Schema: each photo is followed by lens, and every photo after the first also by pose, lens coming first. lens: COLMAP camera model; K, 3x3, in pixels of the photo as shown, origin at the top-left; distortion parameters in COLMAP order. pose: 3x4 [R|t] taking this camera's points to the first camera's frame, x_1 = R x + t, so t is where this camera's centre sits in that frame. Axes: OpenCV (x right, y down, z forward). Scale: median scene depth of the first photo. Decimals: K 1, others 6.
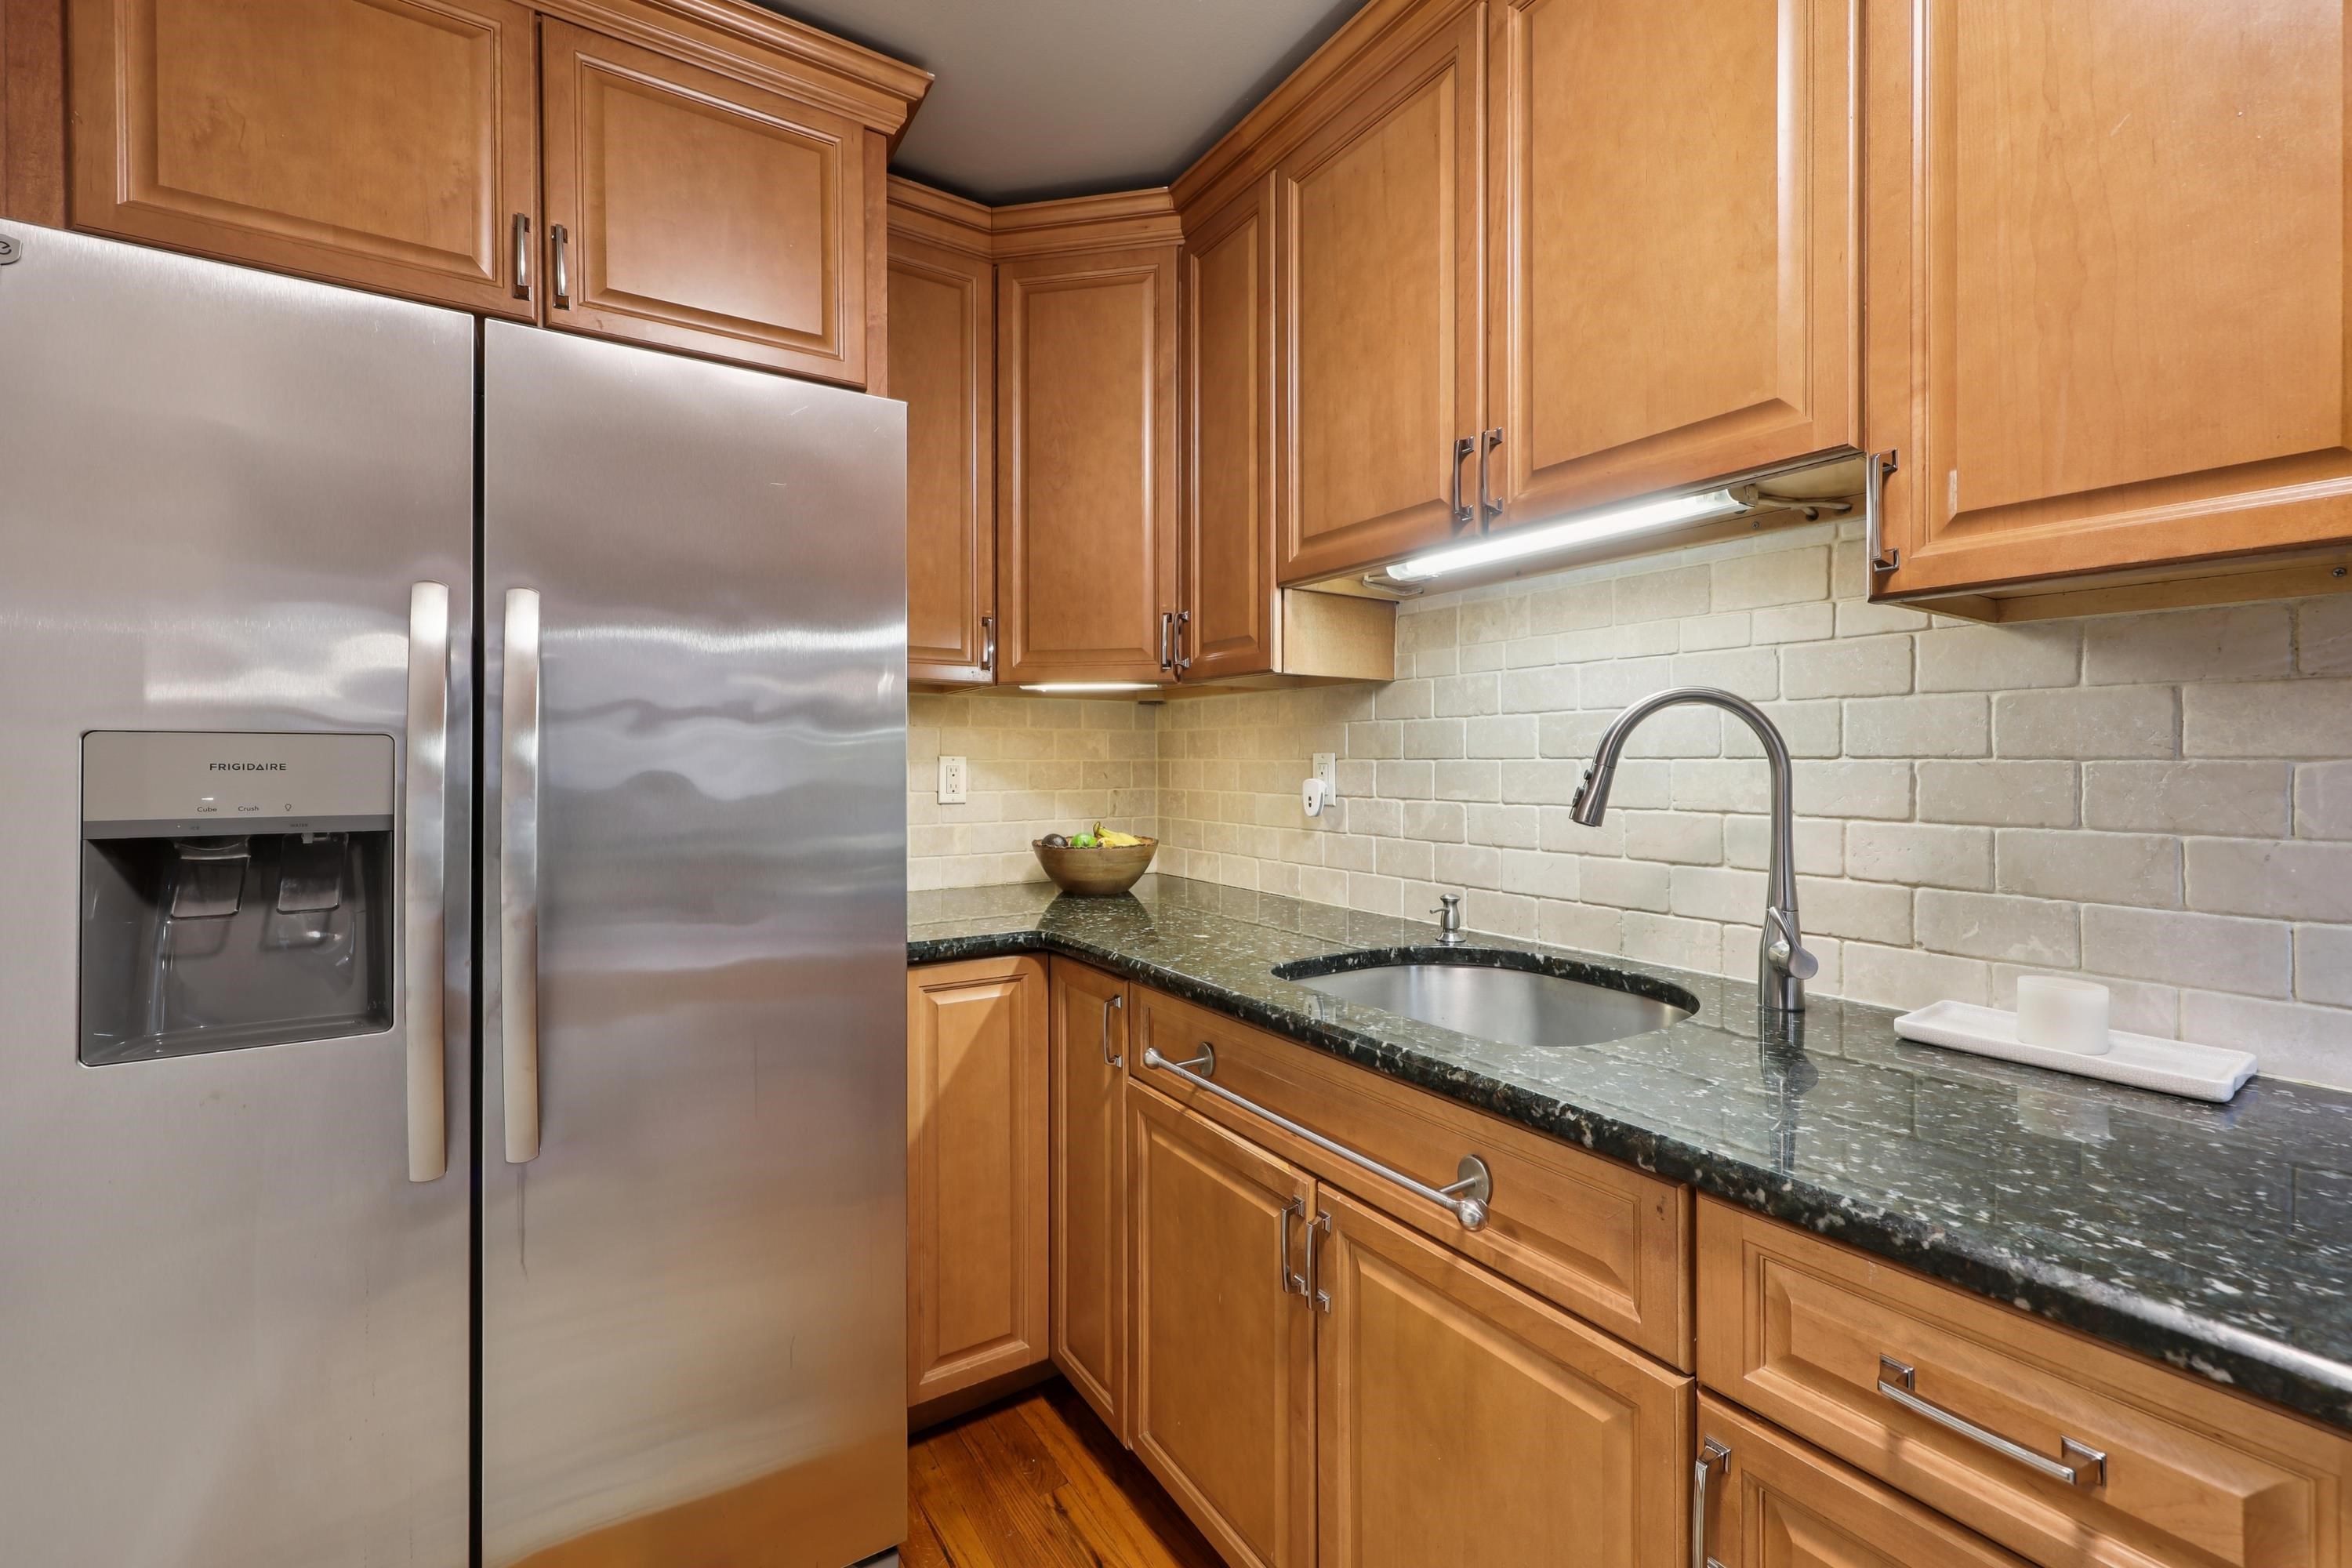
lens RADIAL K [[958.8, 0, 1169.3], [0, 958.8, 757.2], [0, 0, 1]] dist [0.001057, 0.000339]
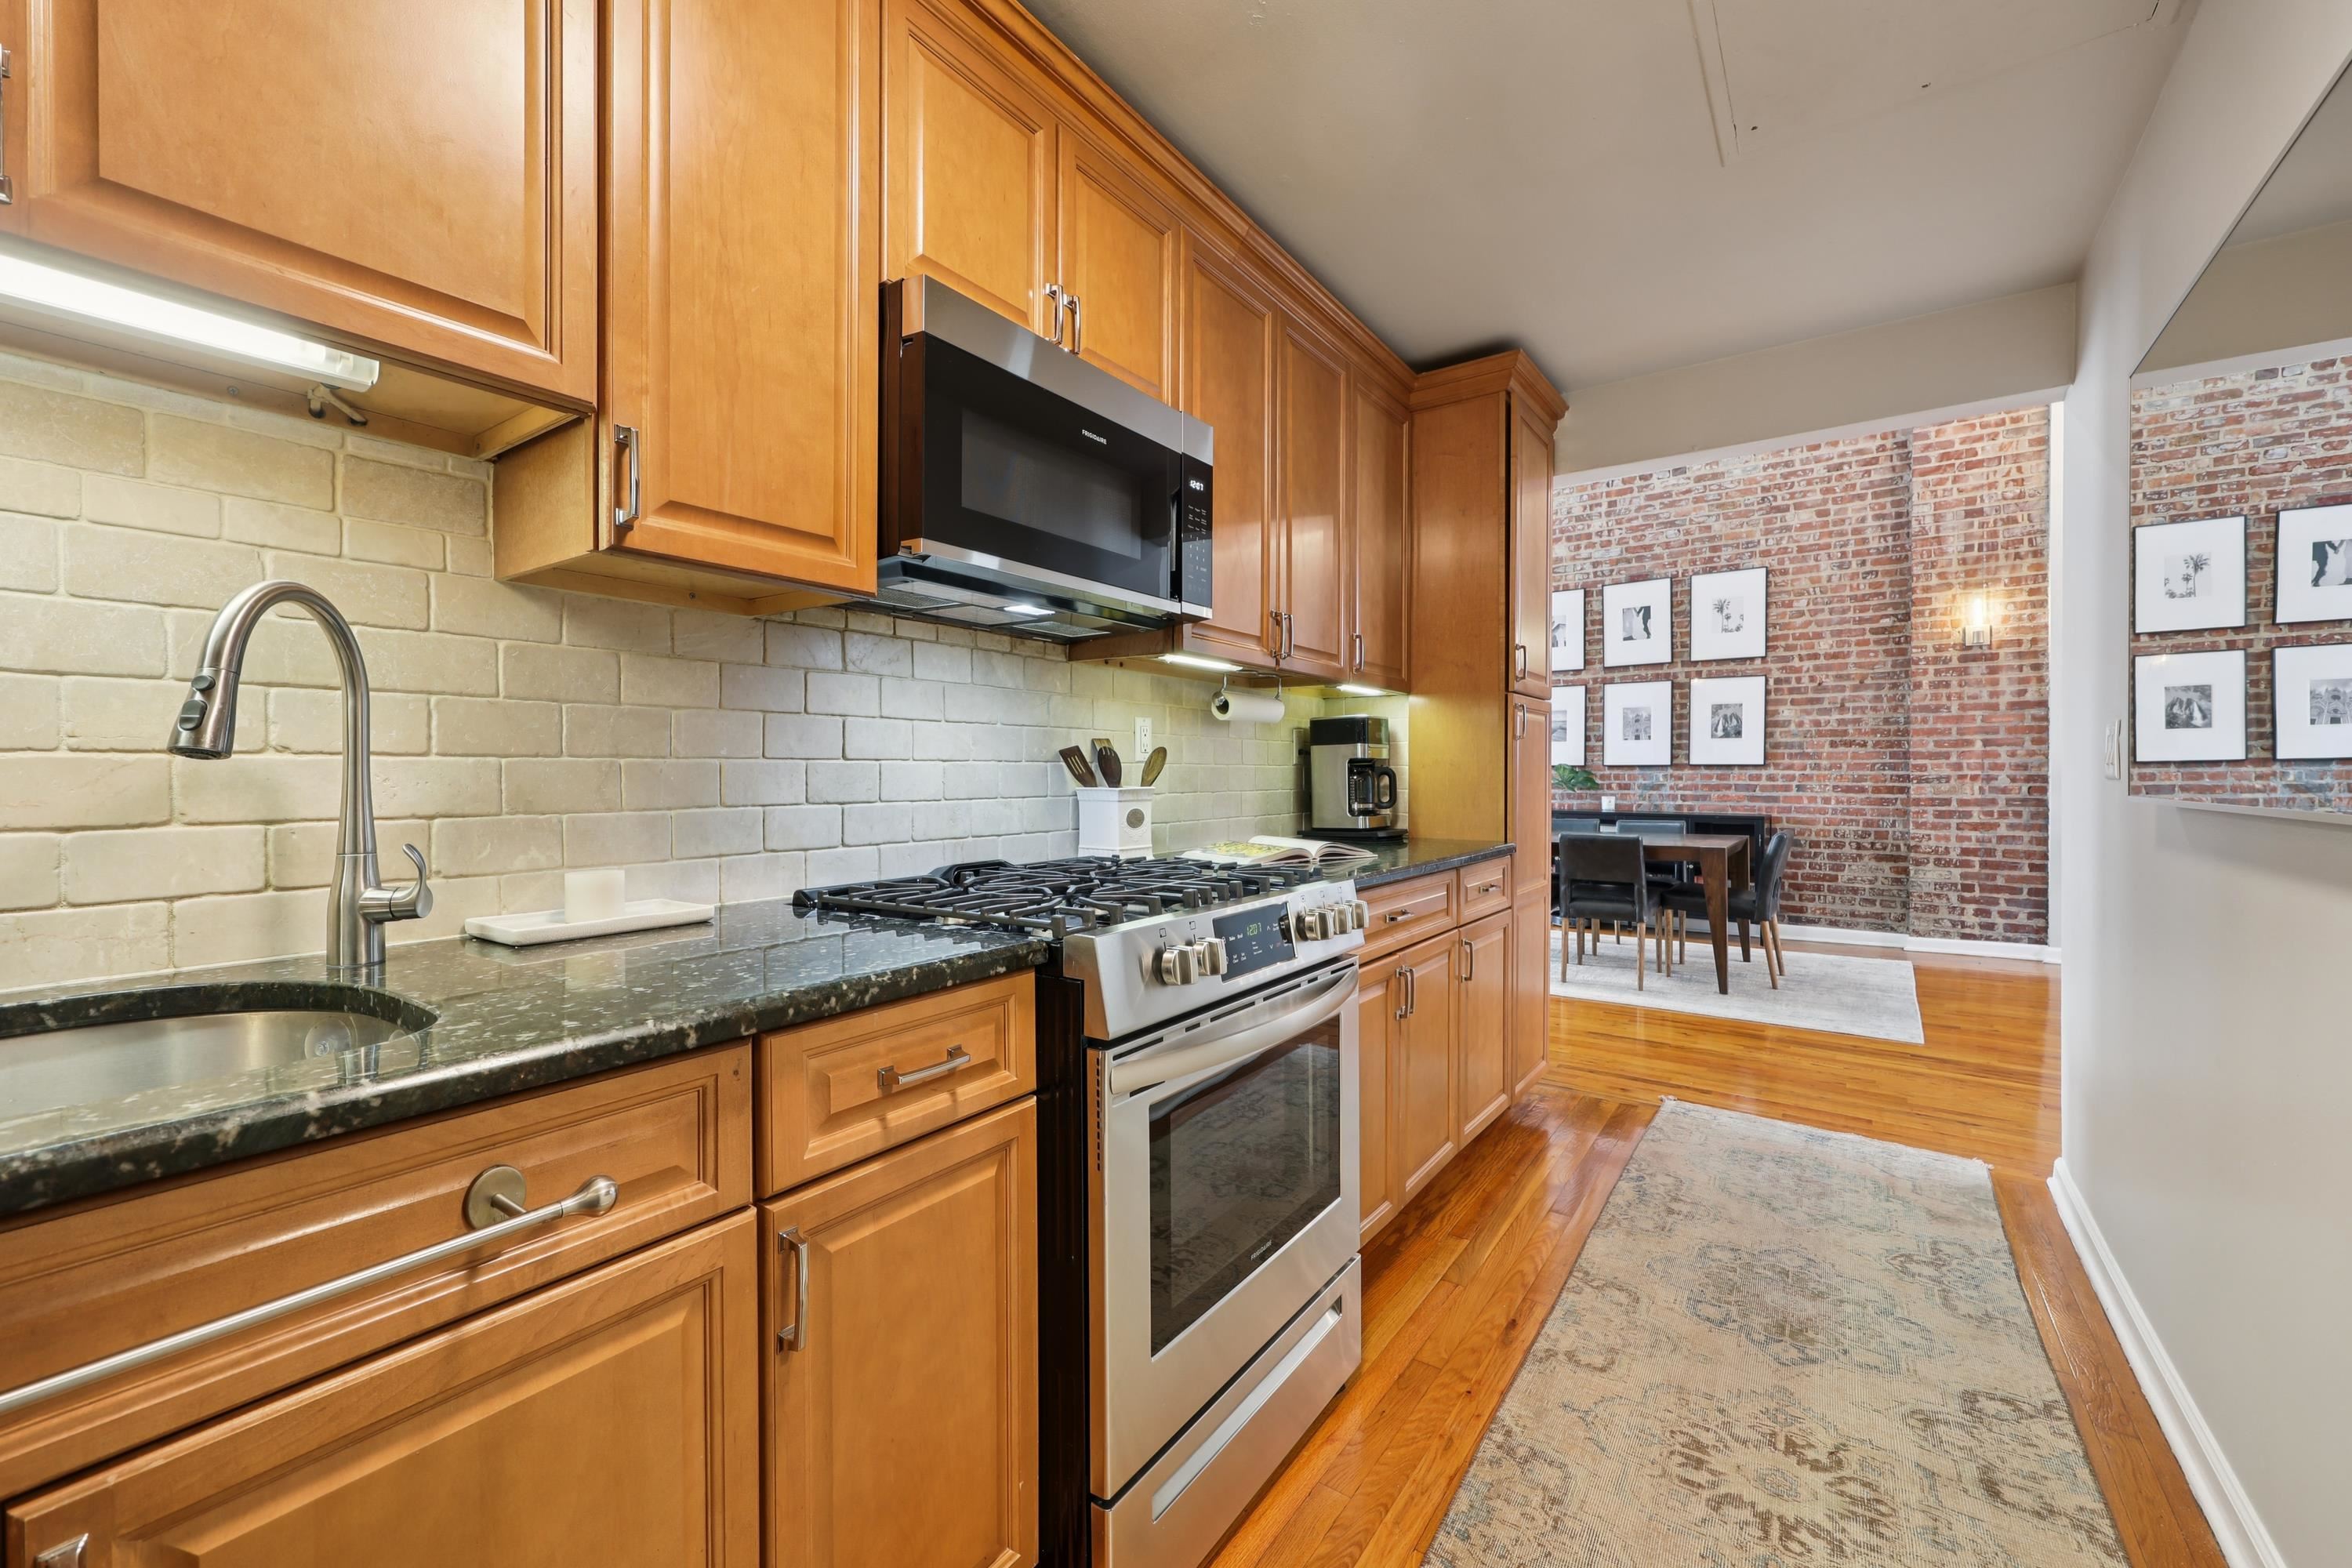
lens RADIAL K [[961.4, 0, 1178.9], [0, 961.4, 778.9], [0, 0, 1]] dist [0.001585, 0.000239]
pose [[-0.378146, -0.005449, 0.925730, -0.450427], [0.000320, 0.999982, 0.006017, 0.080204], [-0.925746, 0.002572, -0.378137, 0.602281]]
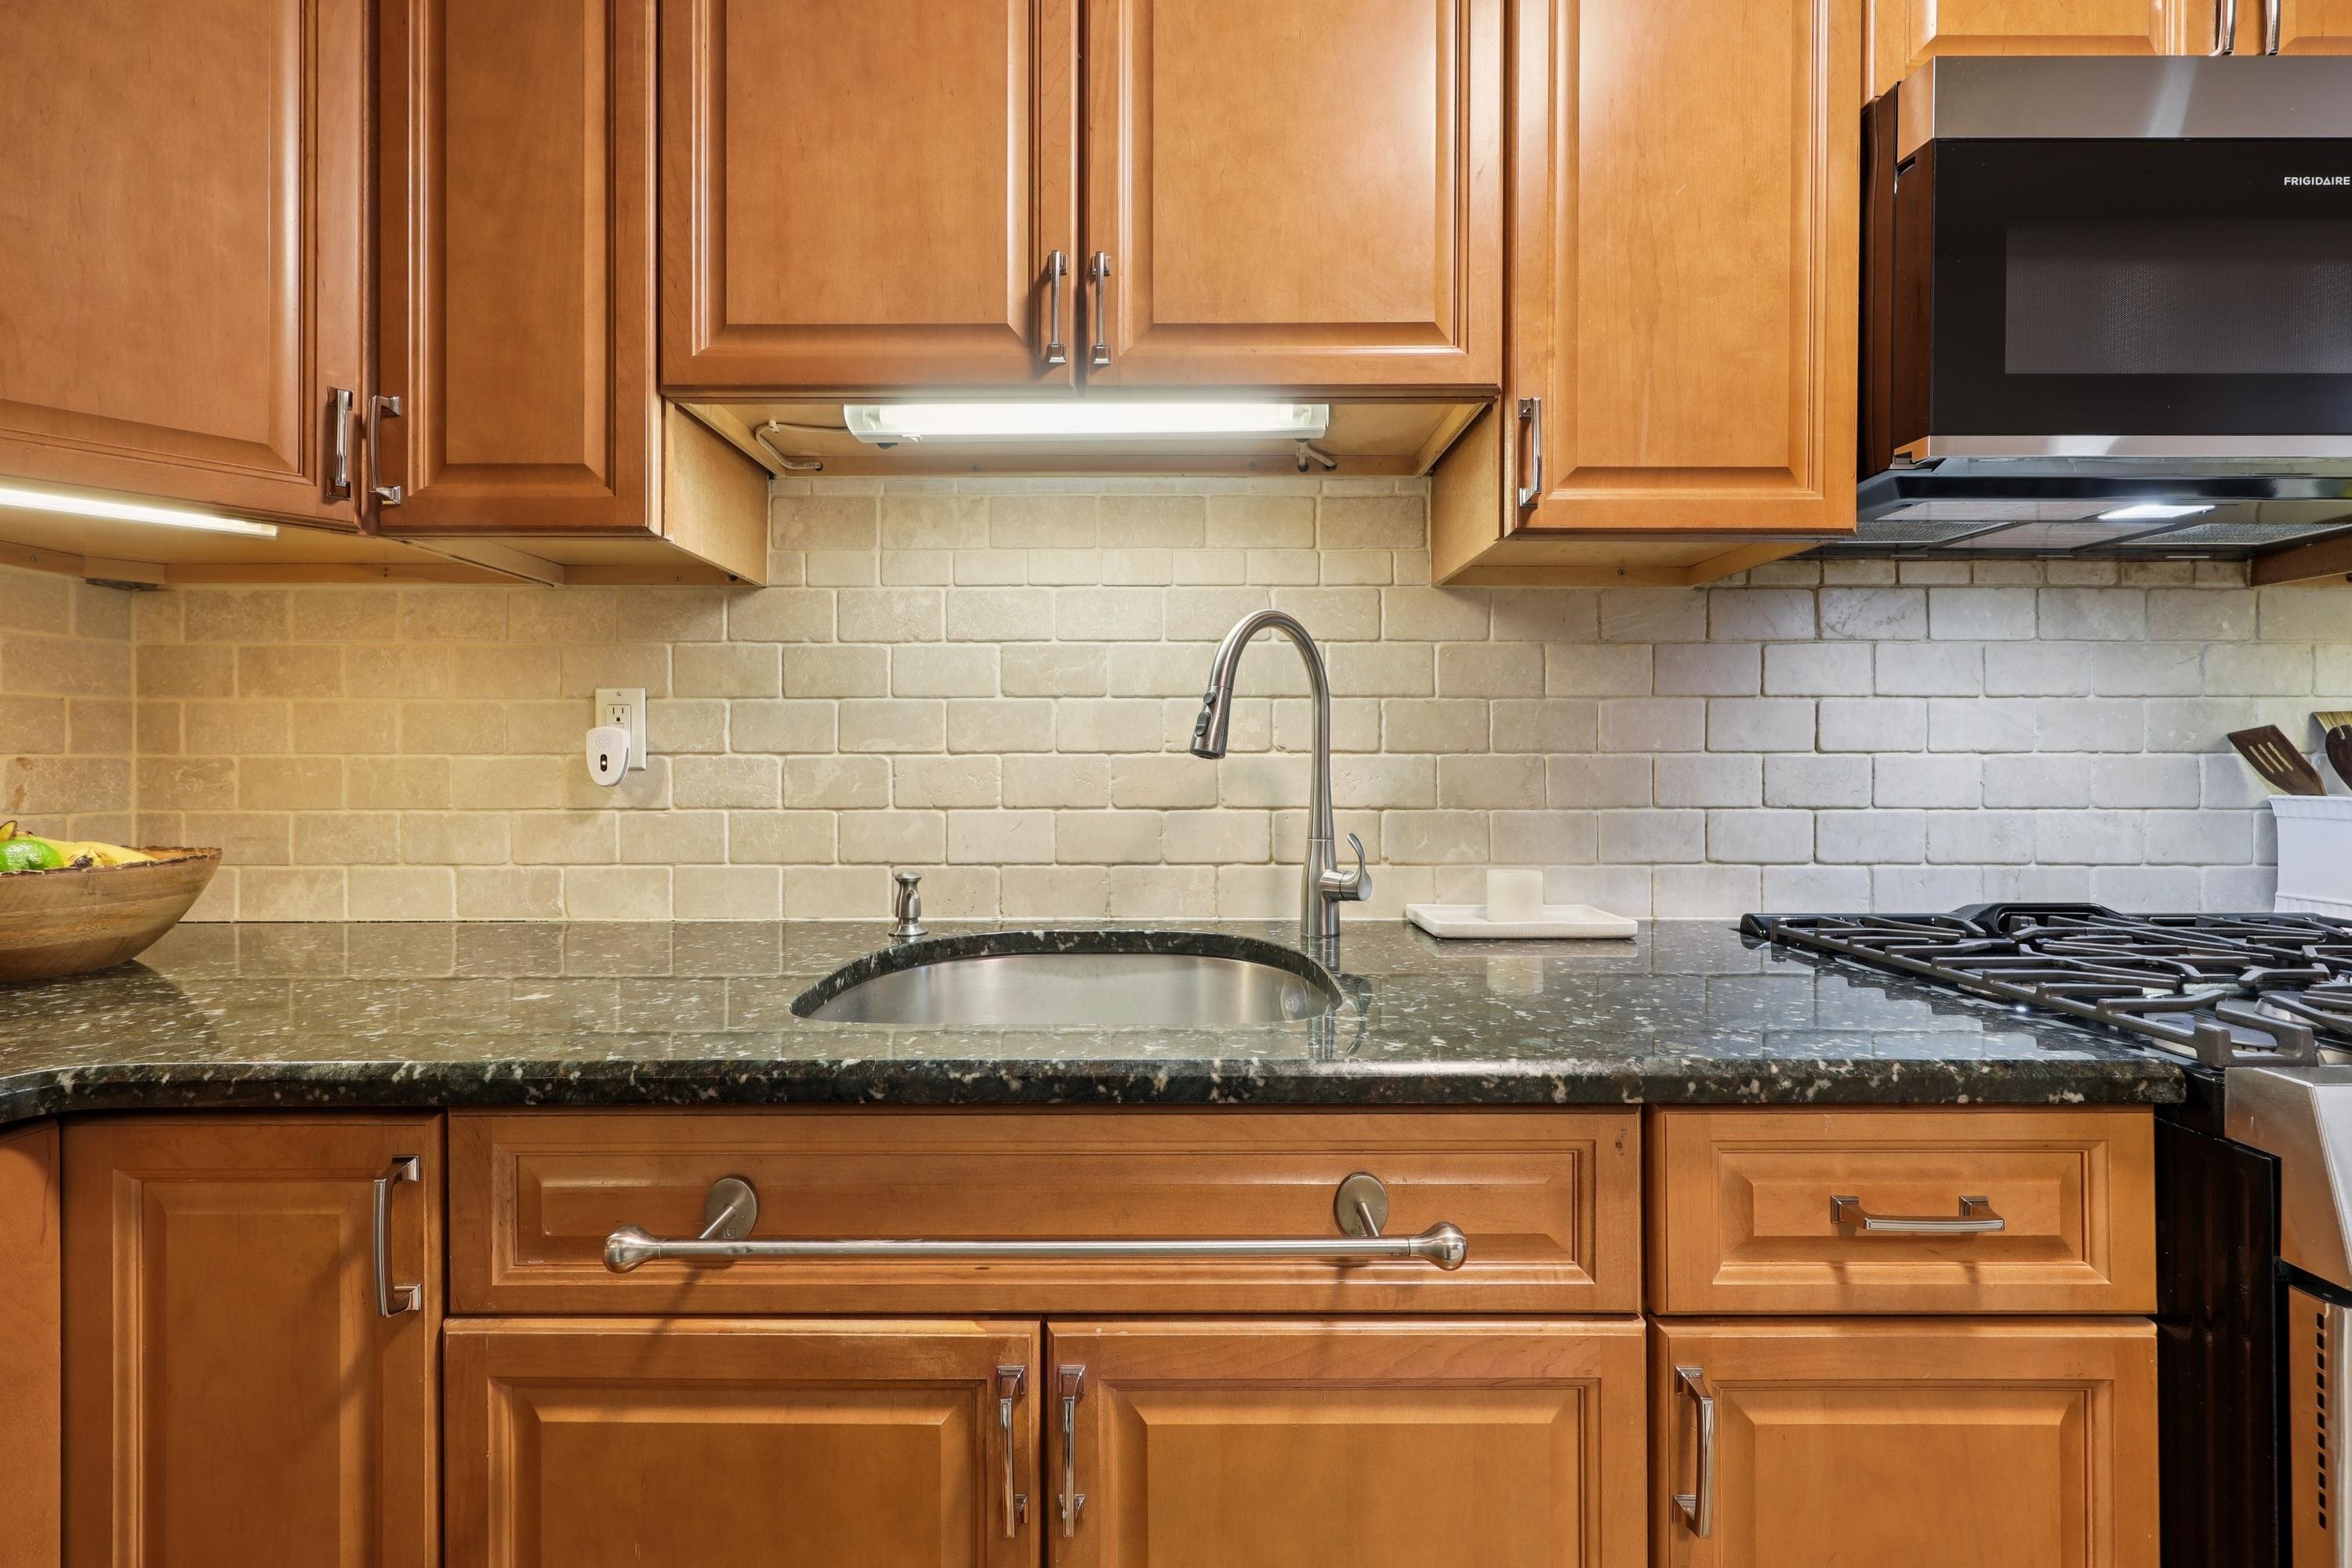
lens RADIAL K [[965.1, 0, 1161.6], [0, 965.1, 760.5], [0, 0, 1]] dist [0.001415, 0.000105]
pose [[0.545490, 0.002744, 0.838113, -0.304037], [-0.002111, 0.999996, -0.001900, 0.073389], [-0.838115, -0.000733, 0.545494, 0.551819]]
